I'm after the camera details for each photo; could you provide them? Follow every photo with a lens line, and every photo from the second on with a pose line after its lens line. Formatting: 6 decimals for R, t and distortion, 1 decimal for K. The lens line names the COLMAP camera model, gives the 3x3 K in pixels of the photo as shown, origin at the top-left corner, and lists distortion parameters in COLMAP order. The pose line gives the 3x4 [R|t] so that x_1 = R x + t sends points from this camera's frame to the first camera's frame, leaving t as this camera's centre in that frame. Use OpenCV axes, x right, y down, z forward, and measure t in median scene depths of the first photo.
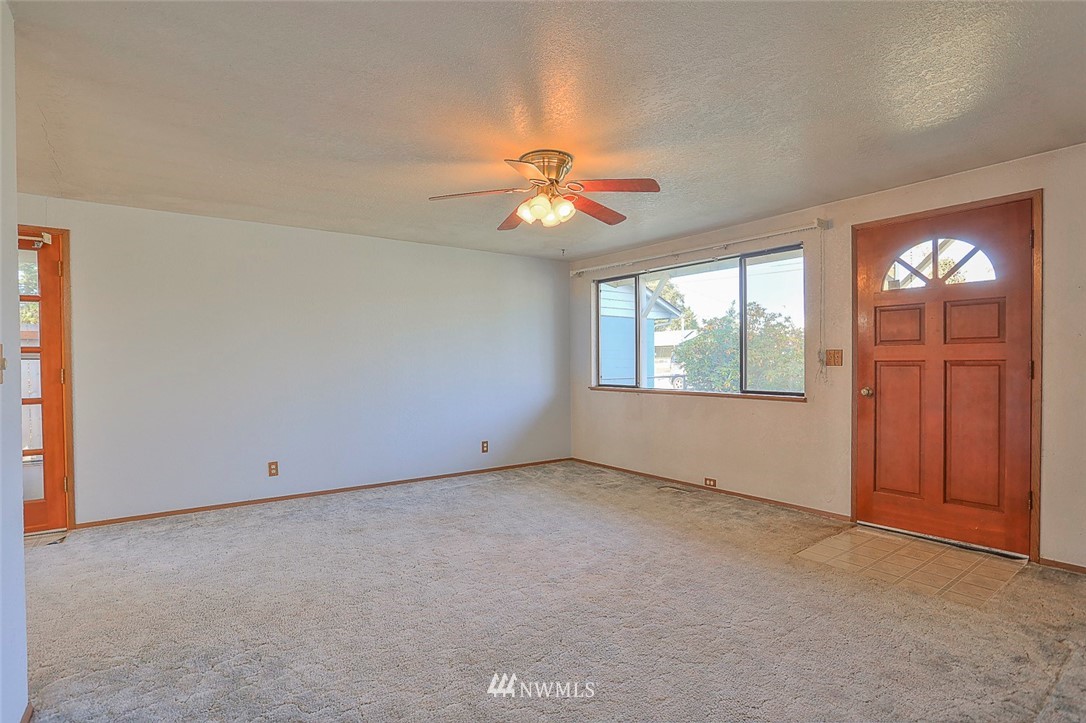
lens RADIAL K [[535.1, 0, 537.4], [0, 535.1, 369.7], [0, 0, 1]] dist [-0.077072, 0.035440]
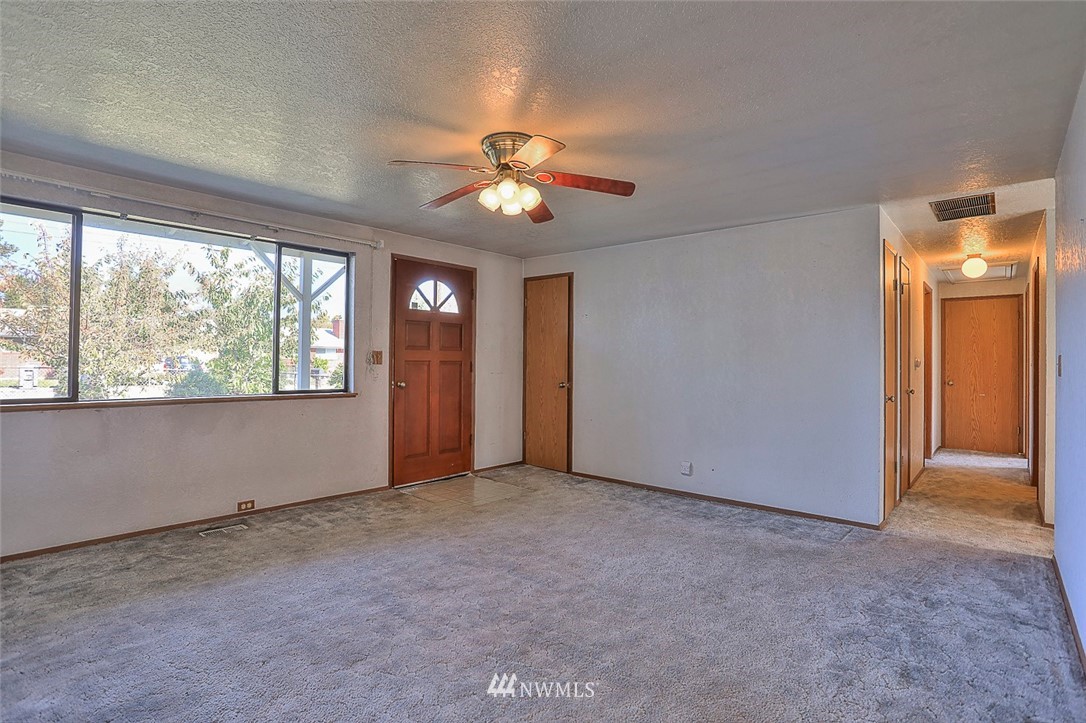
lens RADIAL K [[533.0, 0, 536.6], [0, 533.0, 354.0], [0, 0, 1]] dist [-0.075173, 0.034231]
pose [[-0.208757, 0.016699, 0.977825, -0.714885], [0.004394, 0.999860, -0.016138, -0.010682], [-0.977958, 0.000928, -0.208801, 0.922360]]
